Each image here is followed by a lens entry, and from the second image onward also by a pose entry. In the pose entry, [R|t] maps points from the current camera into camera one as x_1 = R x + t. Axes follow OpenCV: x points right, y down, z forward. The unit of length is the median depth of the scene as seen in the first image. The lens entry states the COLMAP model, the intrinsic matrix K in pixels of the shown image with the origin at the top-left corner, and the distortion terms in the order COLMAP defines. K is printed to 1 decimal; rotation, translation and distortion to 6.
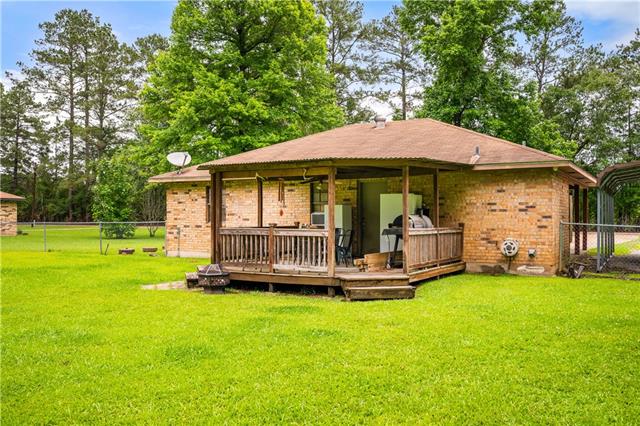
lens RADIAL K [[581.9, 0, 323.9], [0, 581.9, 213.5], [0, 0, 1]] dist [-0.035663, 0.000599]
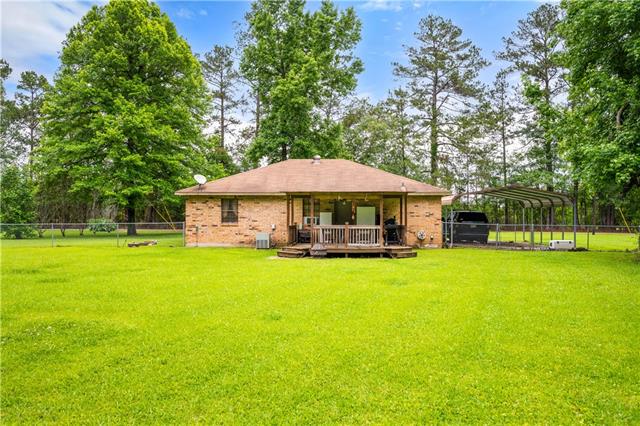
lens RADIAL K [[581.9, 0, 316.4], [0, 581.9, 212.8], [0, 0, 1]] dist [-0.035663, 0.000599]
pose [[0.876234, 0.006202, 0.481845, -0.699374], [-0.003666, 0.999974, -0.006205, -0.002302], [-0.481871, 0.003671, 0.876234, -0.414964]]
